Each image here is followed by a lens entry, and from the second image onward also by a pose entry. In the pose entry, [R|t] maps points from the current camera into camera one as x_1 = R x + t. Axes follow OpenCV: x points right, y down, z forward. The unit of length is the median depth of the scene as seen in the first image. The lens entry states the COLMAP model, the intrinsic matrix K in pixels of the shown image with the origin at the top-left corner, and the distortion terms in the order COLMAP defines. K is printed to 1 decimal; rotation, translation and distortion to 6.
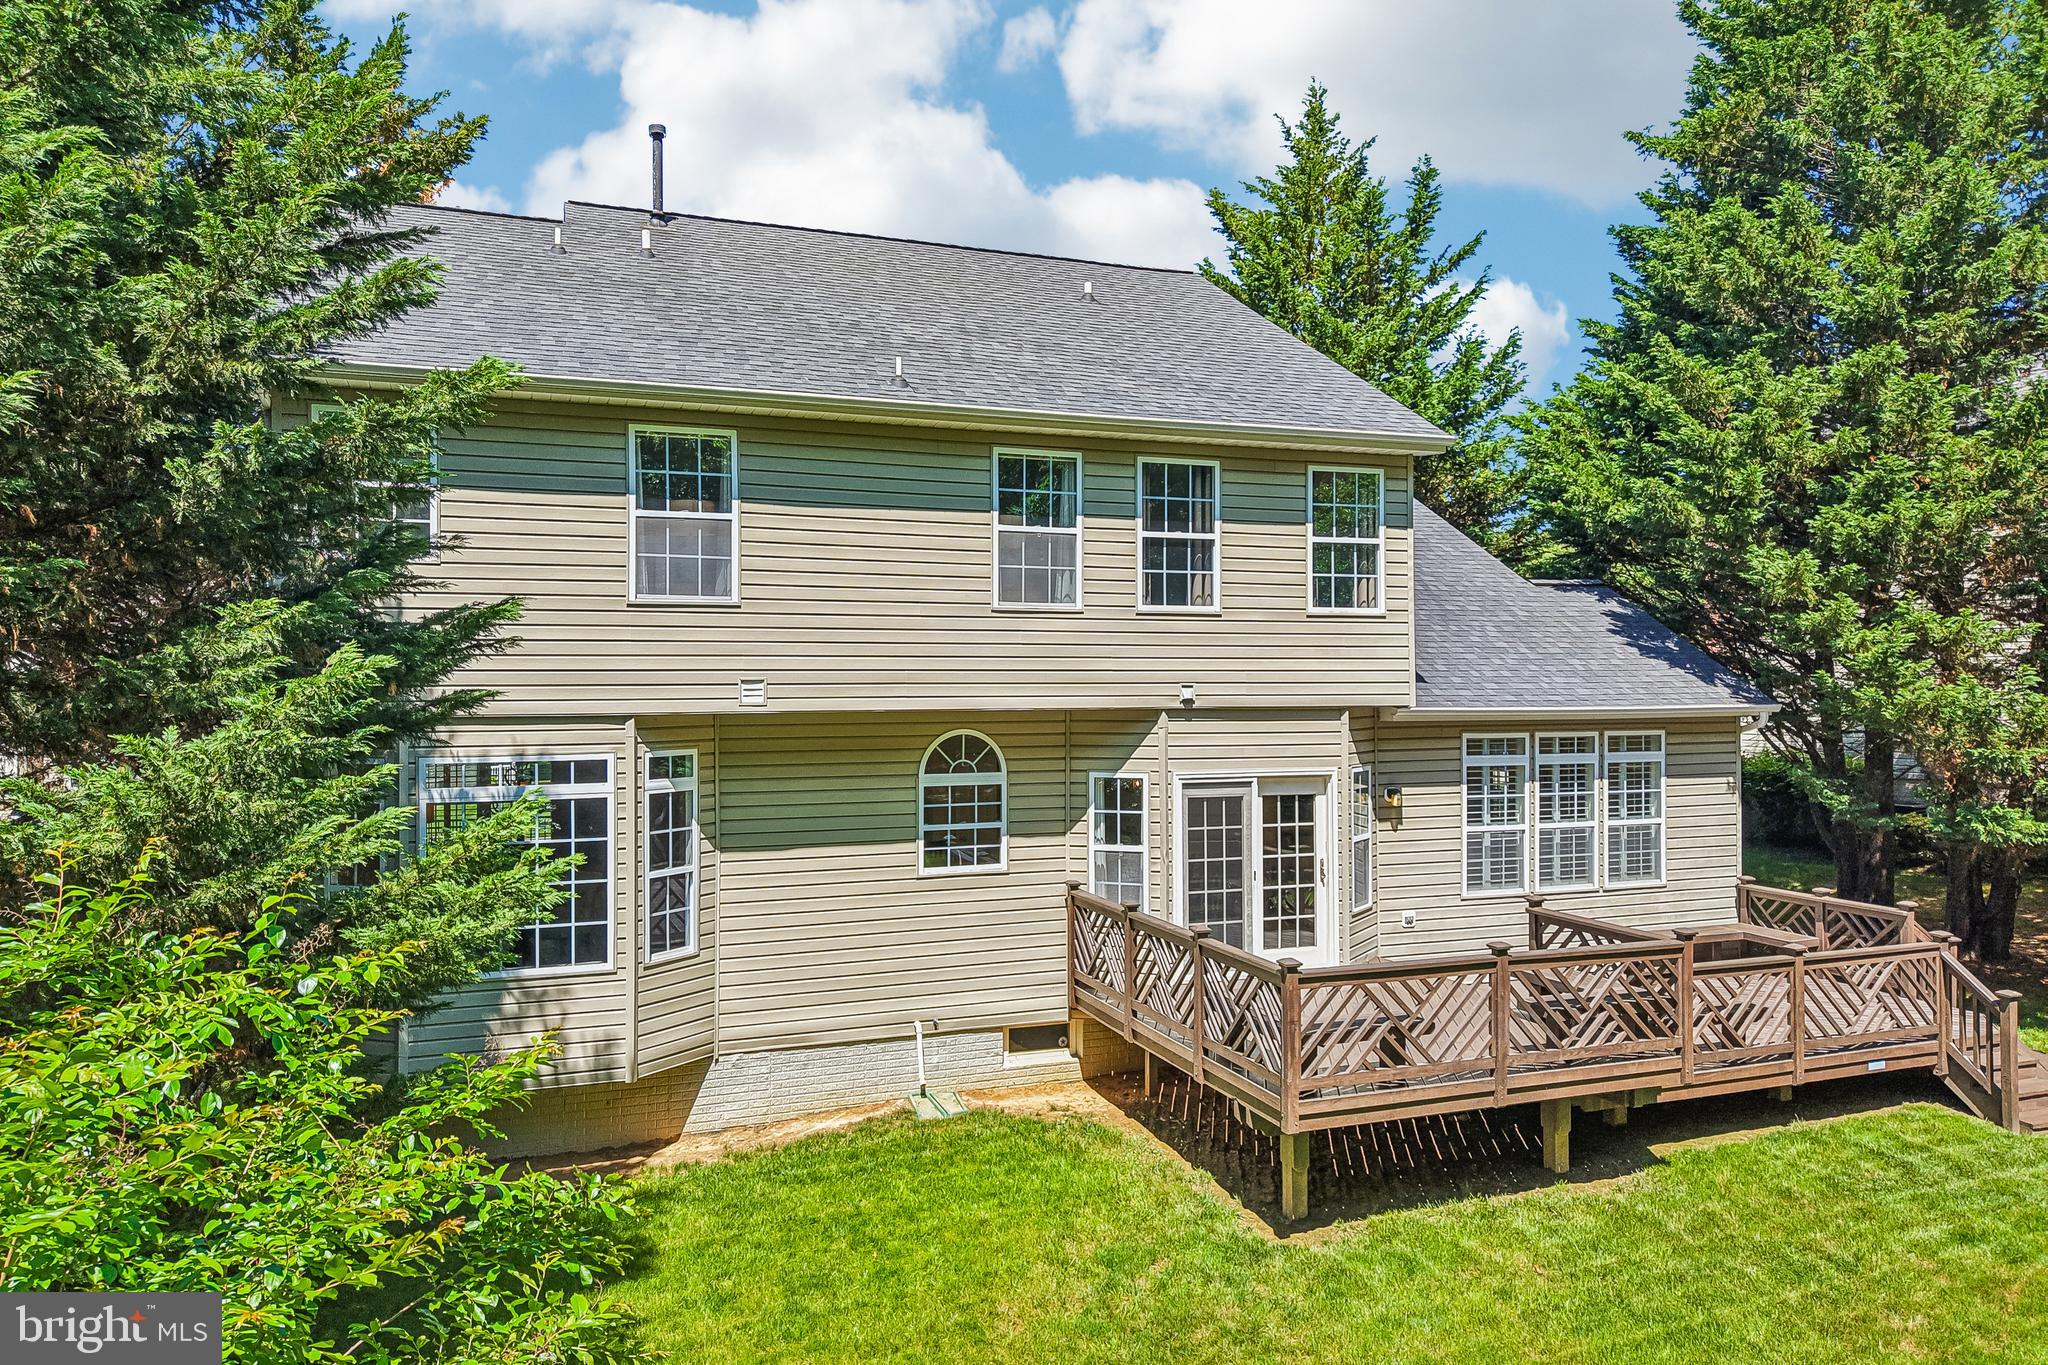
lens RADIAL K [[1318.5, 0, 1024.0], [0, 1318.5, 682.5], [0, 0, 1]] dist [0.143068, -0.264354]
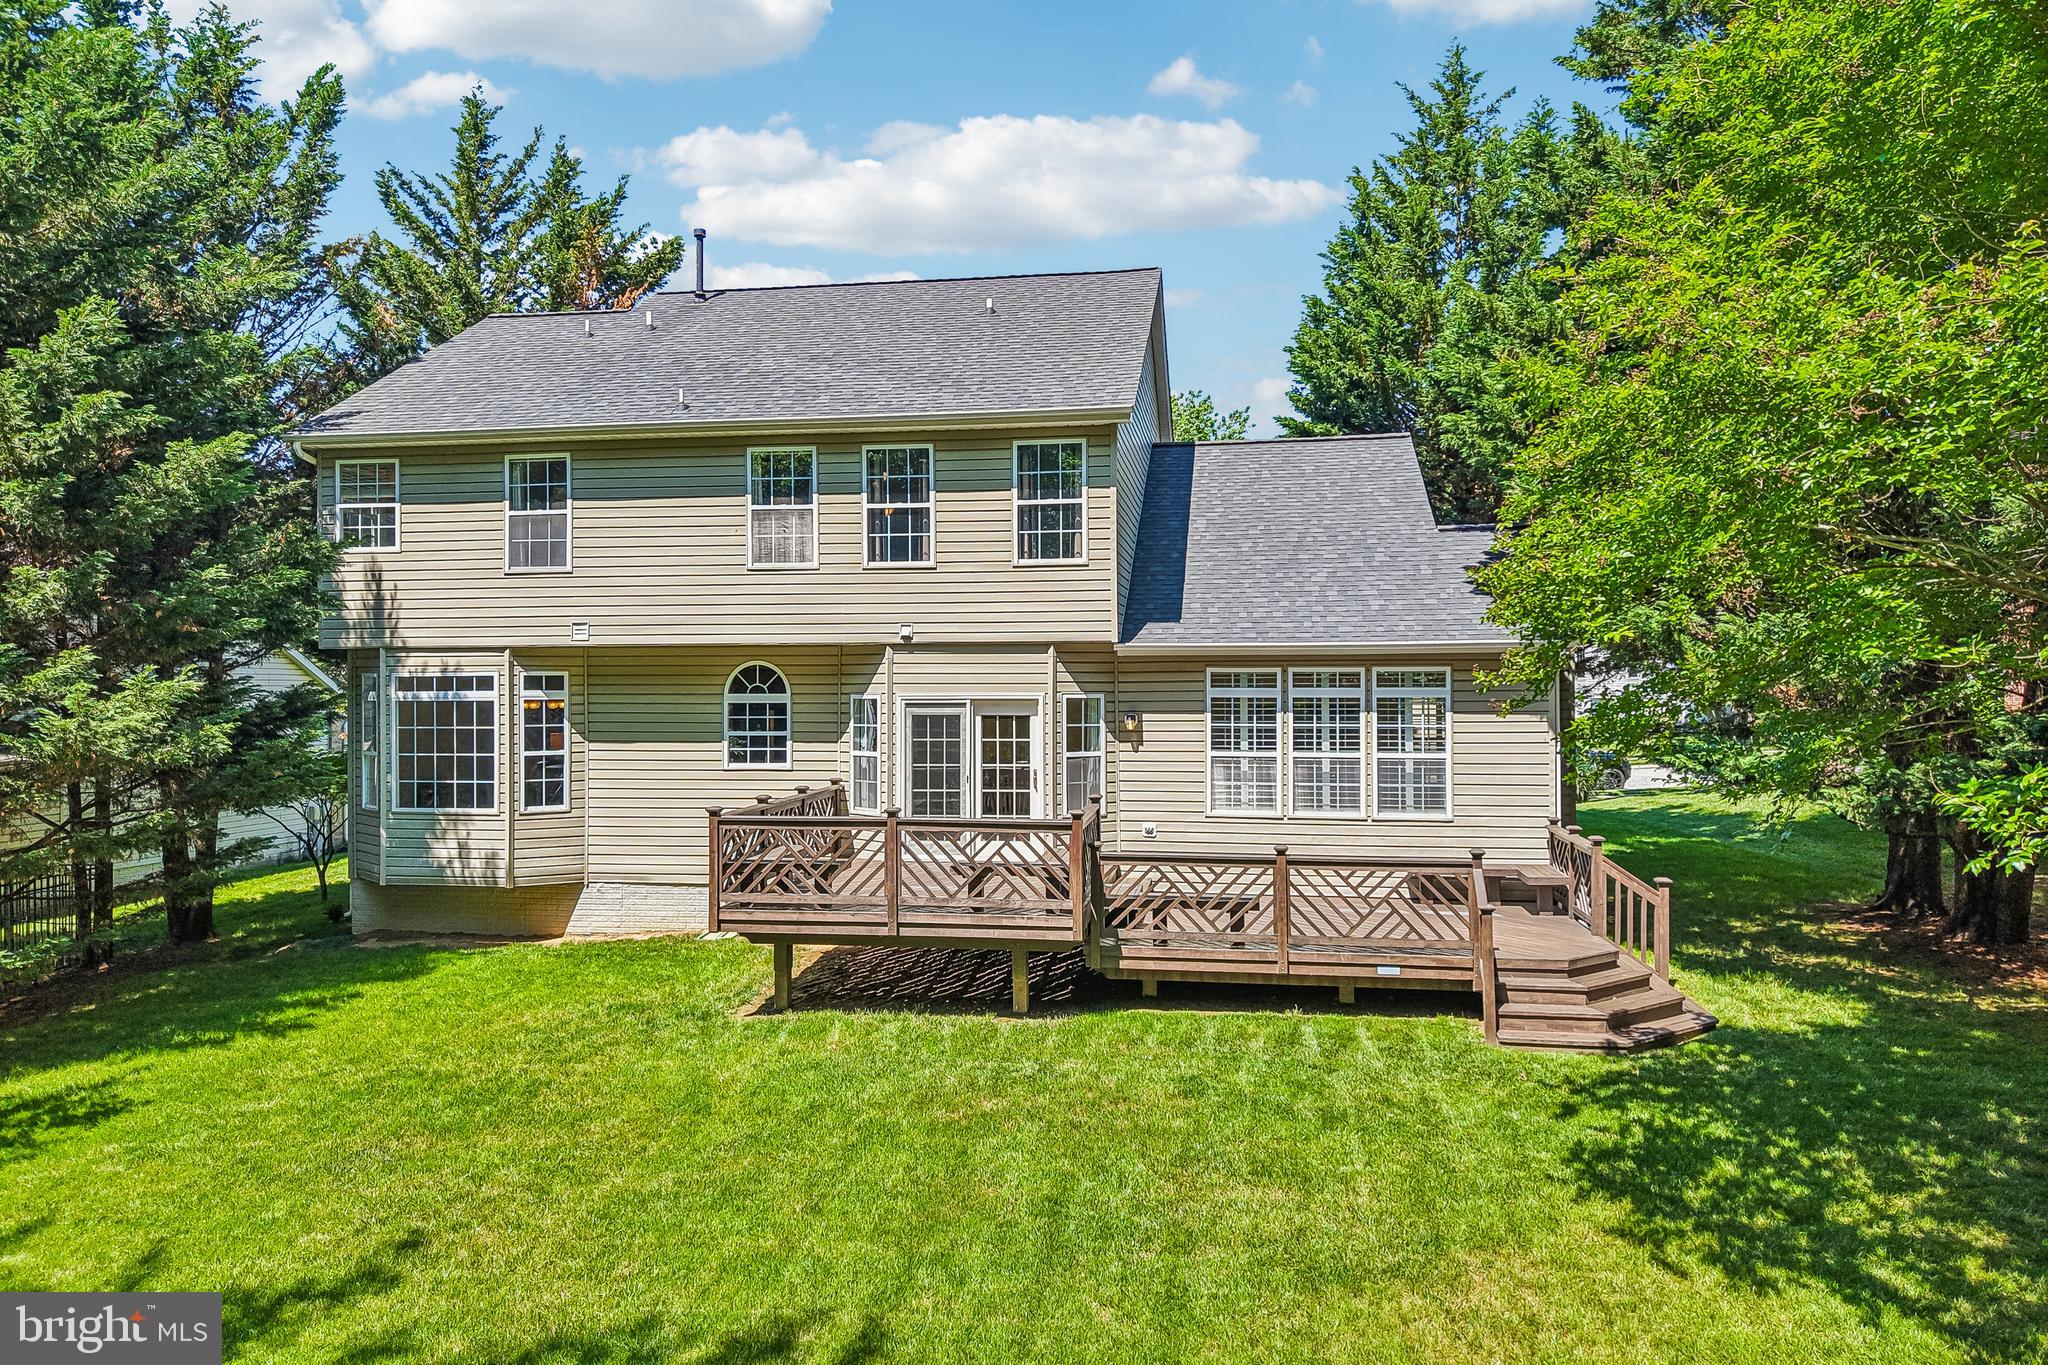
lens RADIAL K [[1364.1, 0, 1024.0], [0, 1364.1, 682.5], [0, 0, 1]] dist [0.074339, -0.086496]
pose [[0.884038, 0.002836, -0.467406, 0.830917], [0.002613, 0.999936, 0.011009, 0.042919], [0.467408, -0.010953, 0.883974, -0.093313]]
